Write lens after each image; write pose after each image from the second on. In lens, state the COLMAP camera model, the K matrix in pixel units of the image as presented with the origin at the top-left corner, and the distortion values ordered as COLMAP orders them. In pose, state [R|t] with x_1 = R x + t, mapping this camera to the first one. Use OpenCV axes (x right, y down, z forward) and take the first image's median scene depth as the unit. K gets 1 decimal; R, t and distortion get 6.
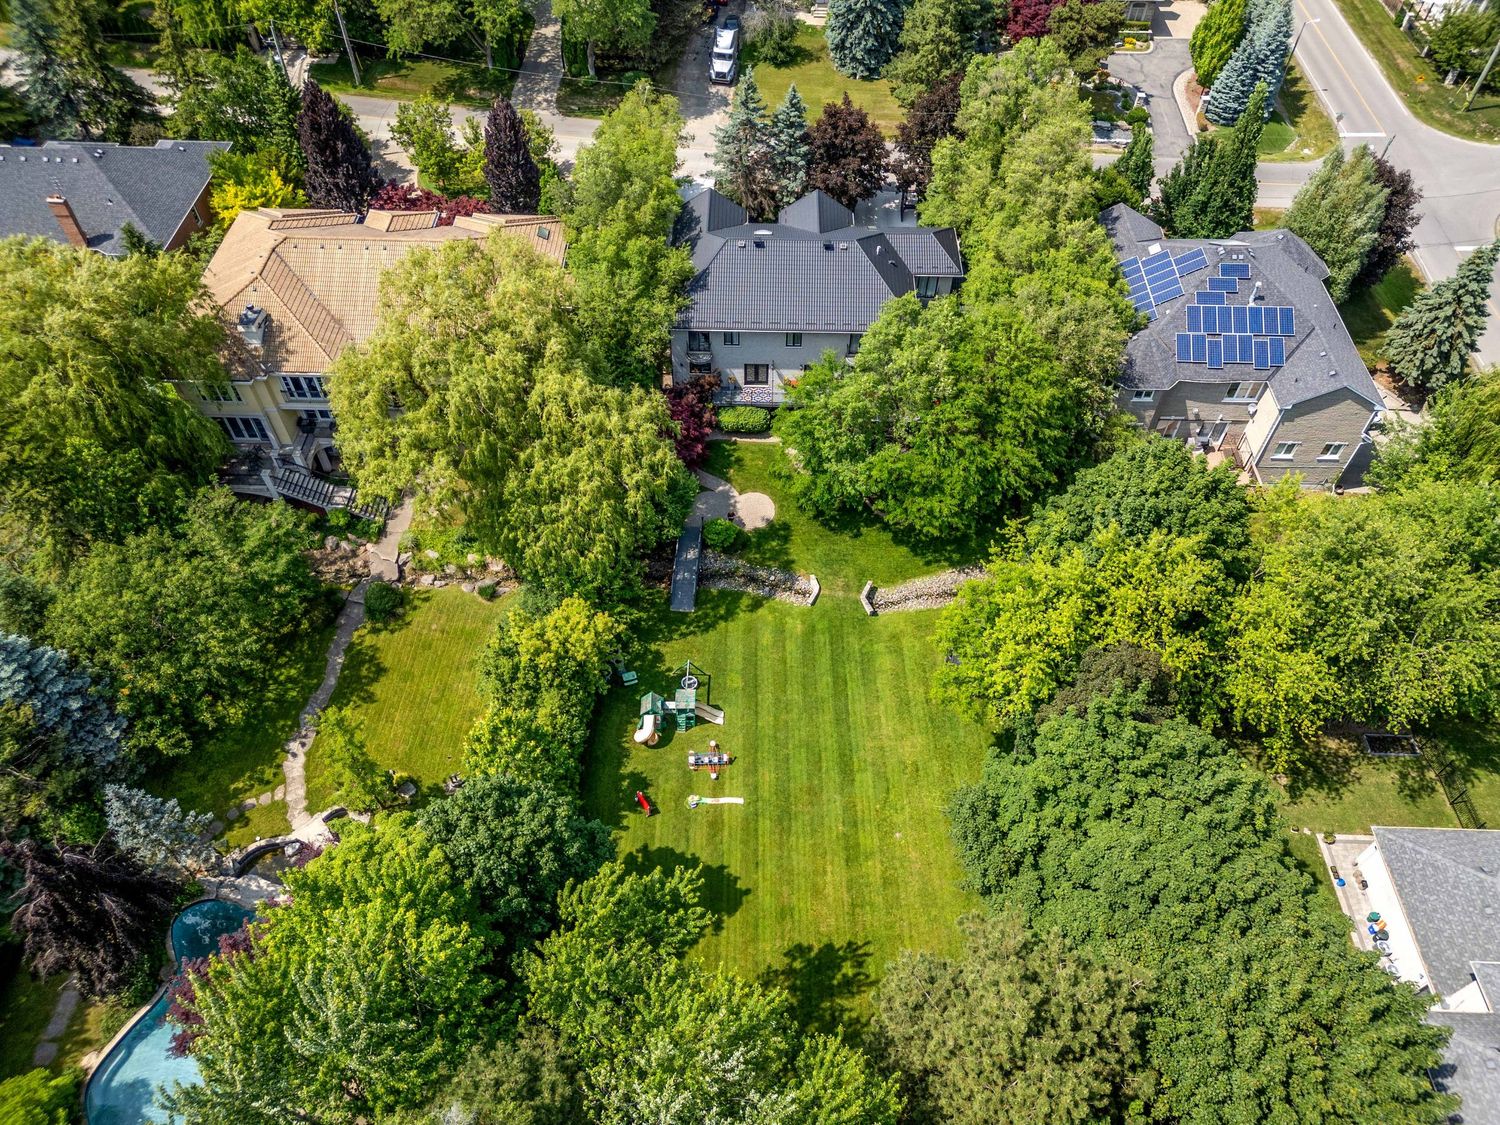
lens RADIAL K [[1052.5, 0, 746.8], [0, 1052.5, 569.6], [0, 0, 1]] dist [0.059190, -0.049858]
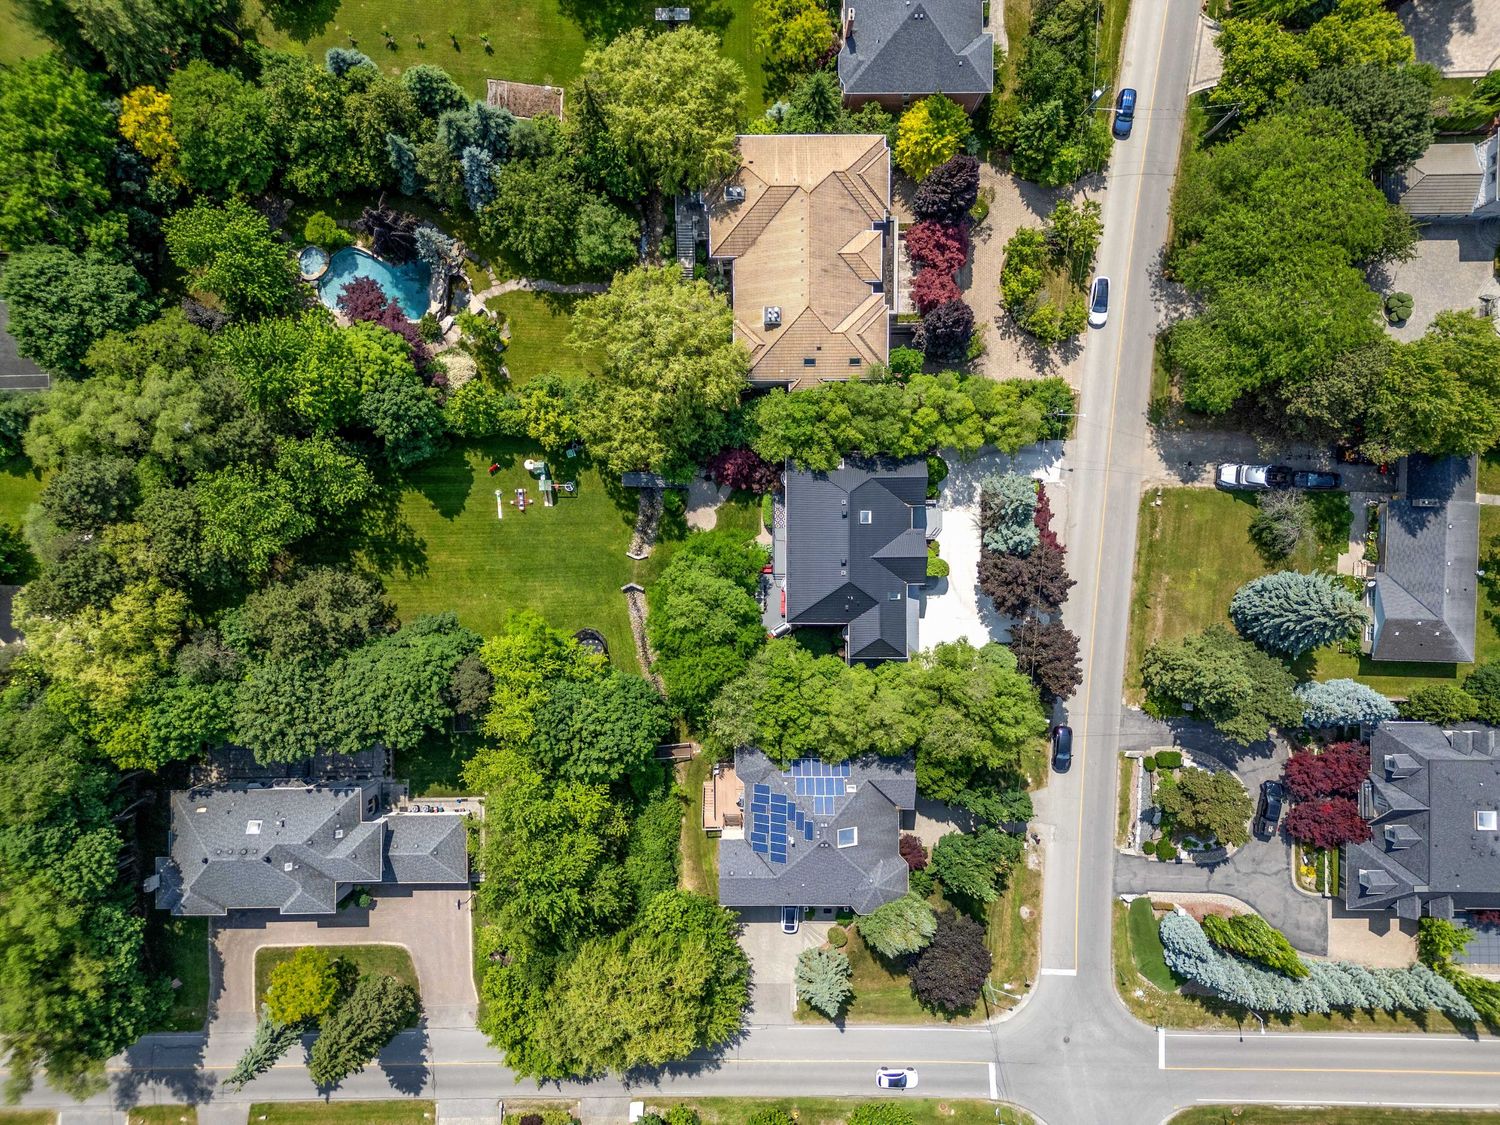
lens RADIAL K [[1052.5, 0, 755.4], [0, 1052.5, 569.1], [0, 0, 1]] dist [0.059190, -0.049858]
pose [[0.027793, 0.999598, 0.005556, 0.080662], [-0.776045, 0.018073, 0.630419, -1.197847], [0.630065, -0.021833, 0.776235, -0.200392]]
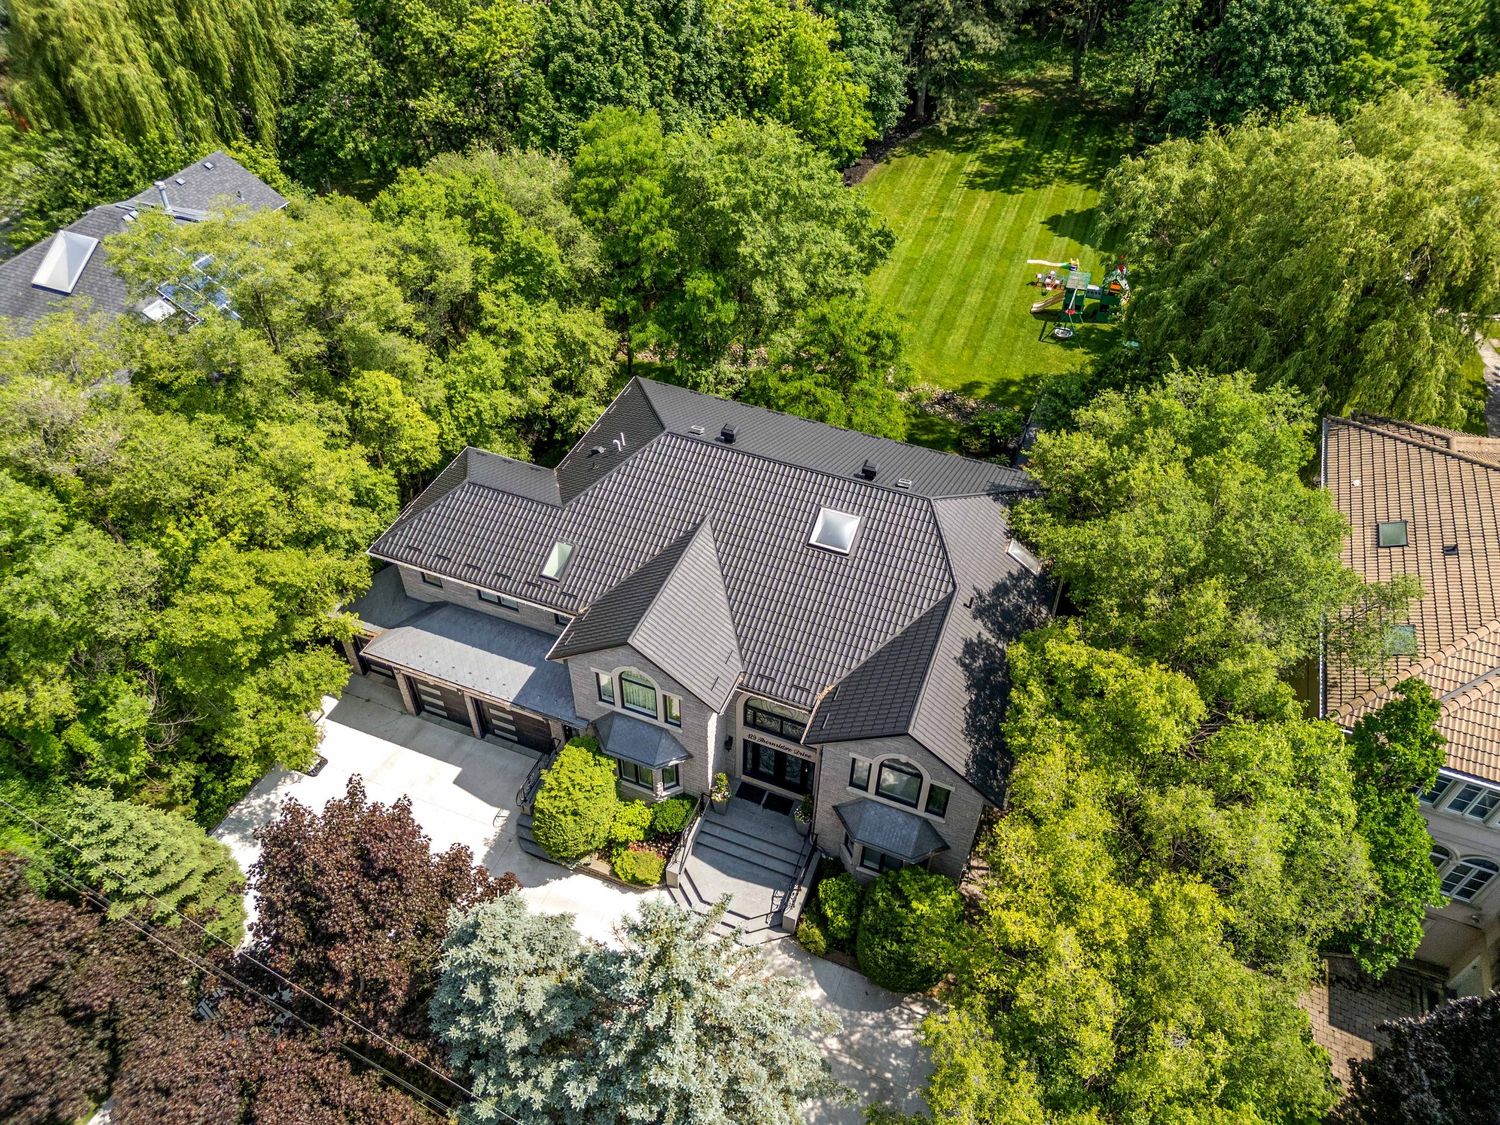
lens RADIAL K [[1052.5, 0, 744.0], [0, 1052.5, 564.4], [0, 0, 1]] dist [0.059190, -0.049858]
pose [[-0.937558, -0.248162, 0.243722, -0.062693], [0.263109, -0.047679, 0.963587, -0.815085], [-0.227505, 0.967545, 0.109996, 1.078337]]
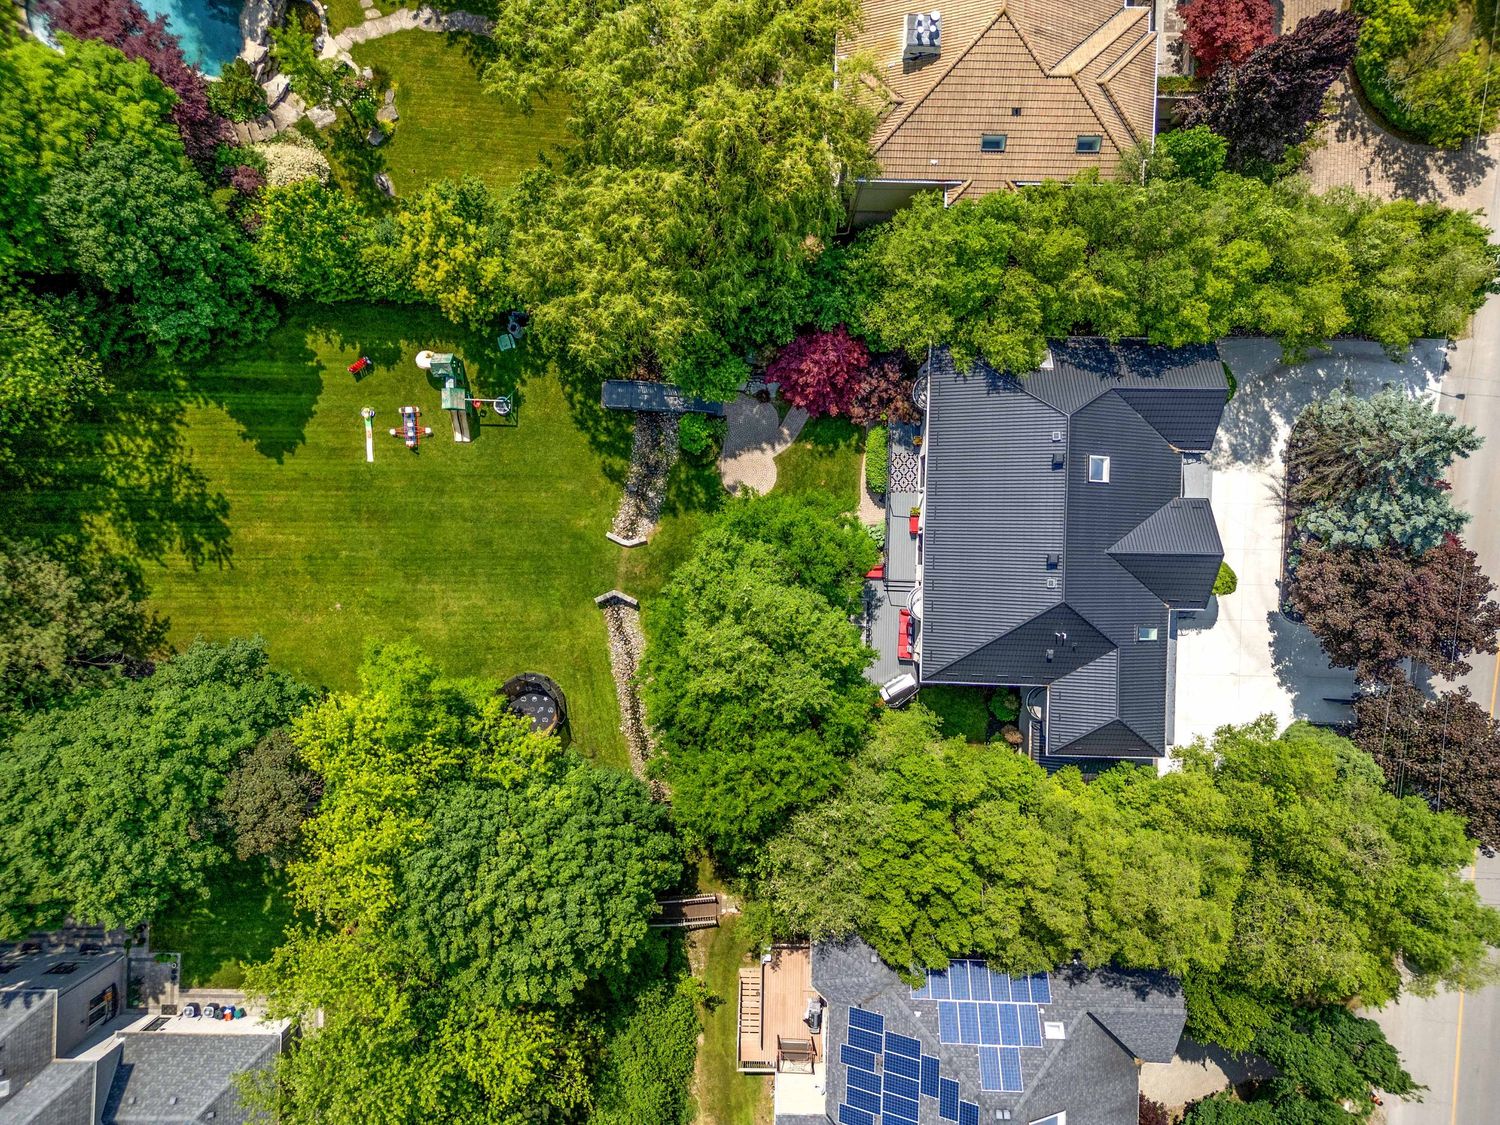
lens RADIAL K [[1052.5, 0, 751.4], [0, 1052.5, 568.1], [0, 0, 1]] dist [0.059190, -0.049858]
pose [[0.000745, 0.999984, 0.005624, 0.083594], [-0.774302, -0.002982, 0.632810, -0.635335], [0.632816, -0.004826, 0.774287, 0.364787]]
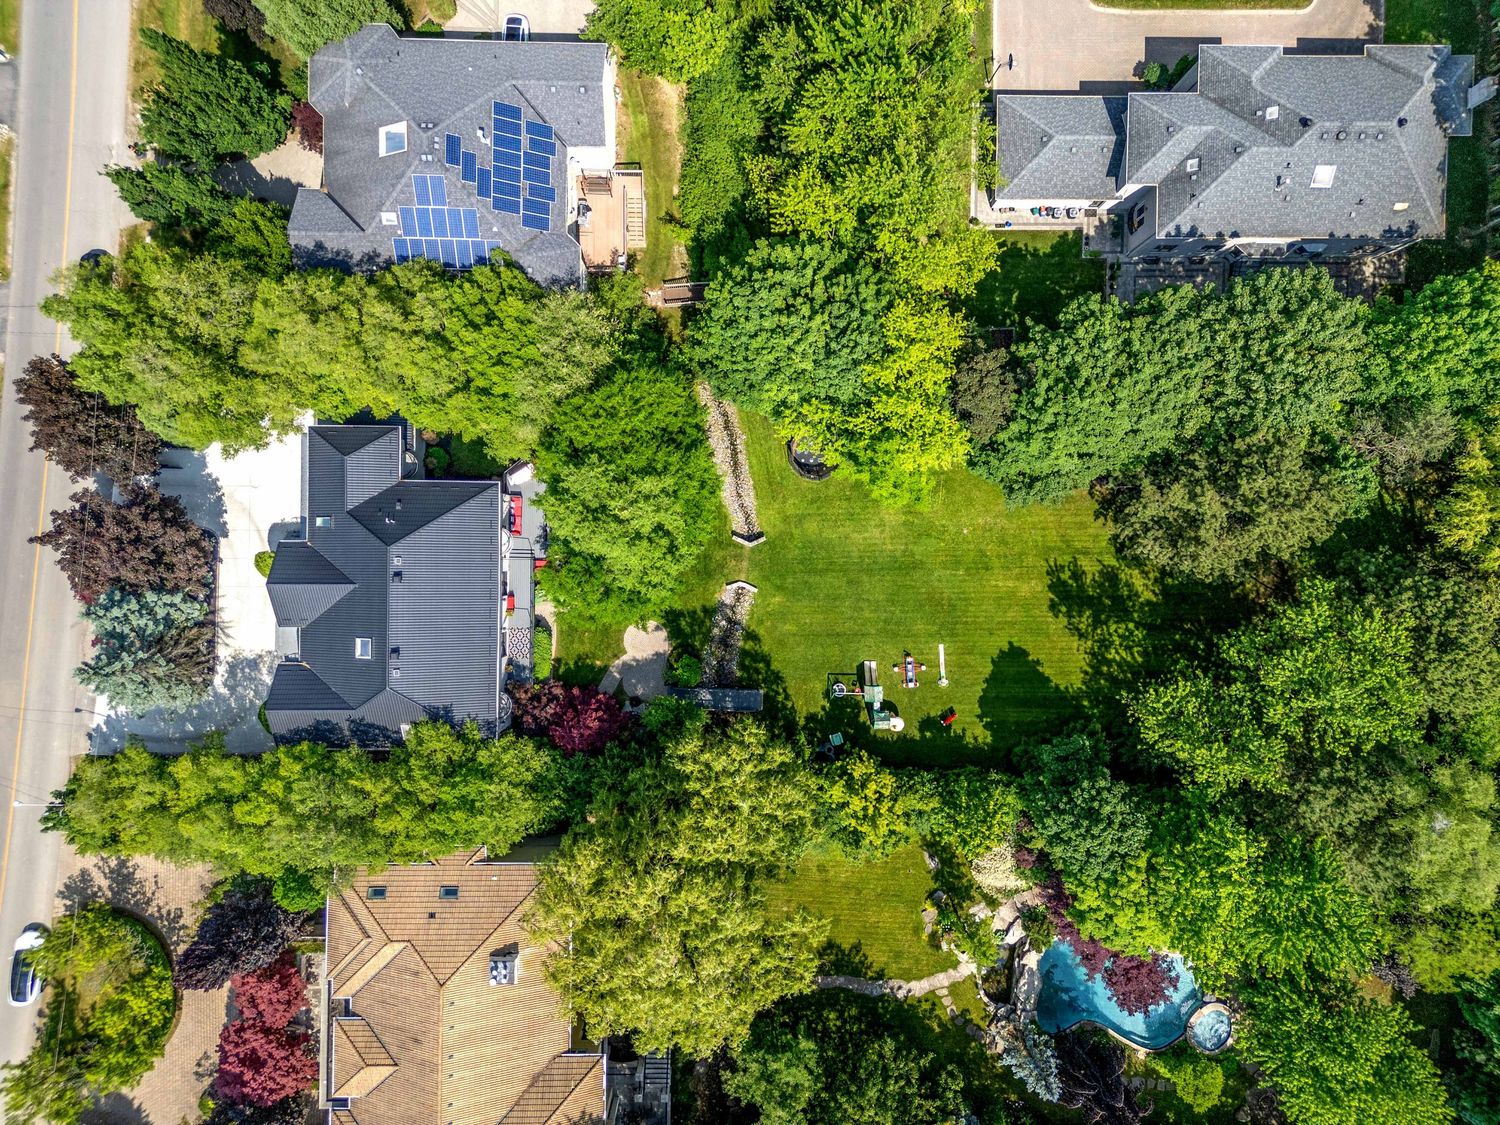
lens RADIAL K [[1052.5, 0, 744.5], [0, 1052.5, 564.2], [0, 0, 1]] dist [0.059190, -0.049858]
pose [[-0.015469, -0.999807, -0.012147, 0.102400], [0.763702, -0.019655, 0.645270, -0.715148], [-0.645384, 0.000705, 0.763858, 0.120382]]
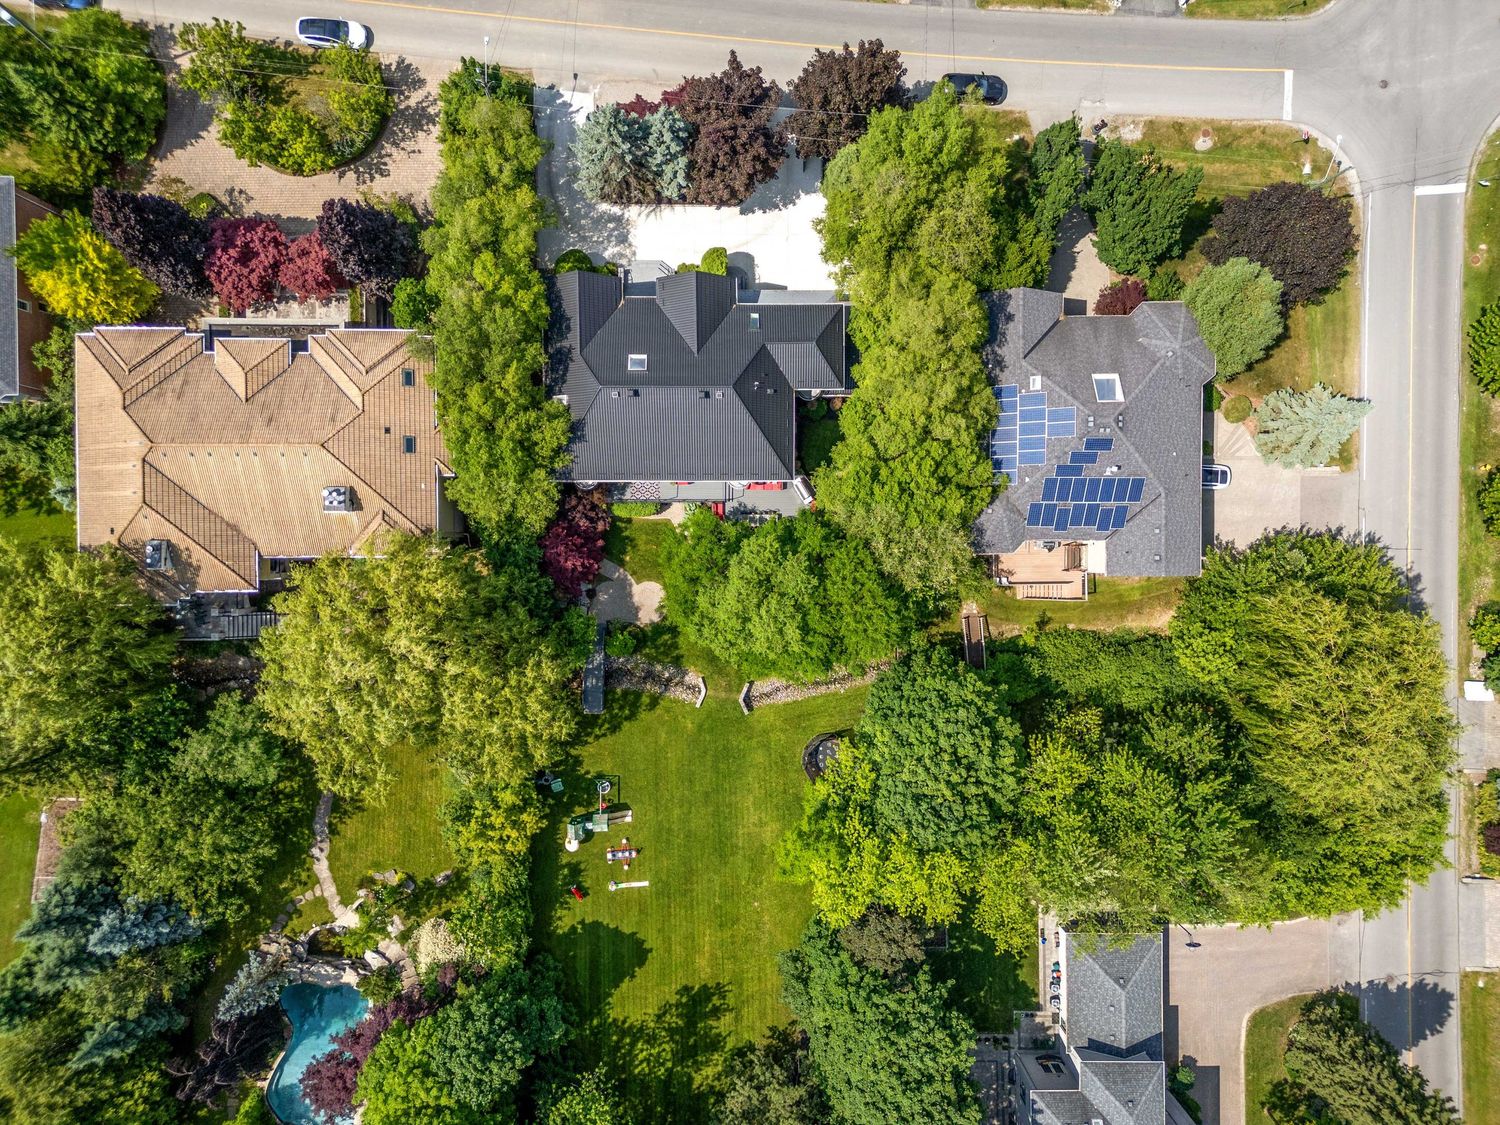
lens RADIAL K [[1052.5, 0, 749.5], [0, 1052.5, 560.2], [0, 0, 1]] dist [0.059190, -0.049858]
pose [[0.999552, -0.029633, 0.004199, 0.119464], [0.019945, 0.764142, 0.644739, -0.878057], [-0.022314, -0.644367, 0.764391, 0.165942]]
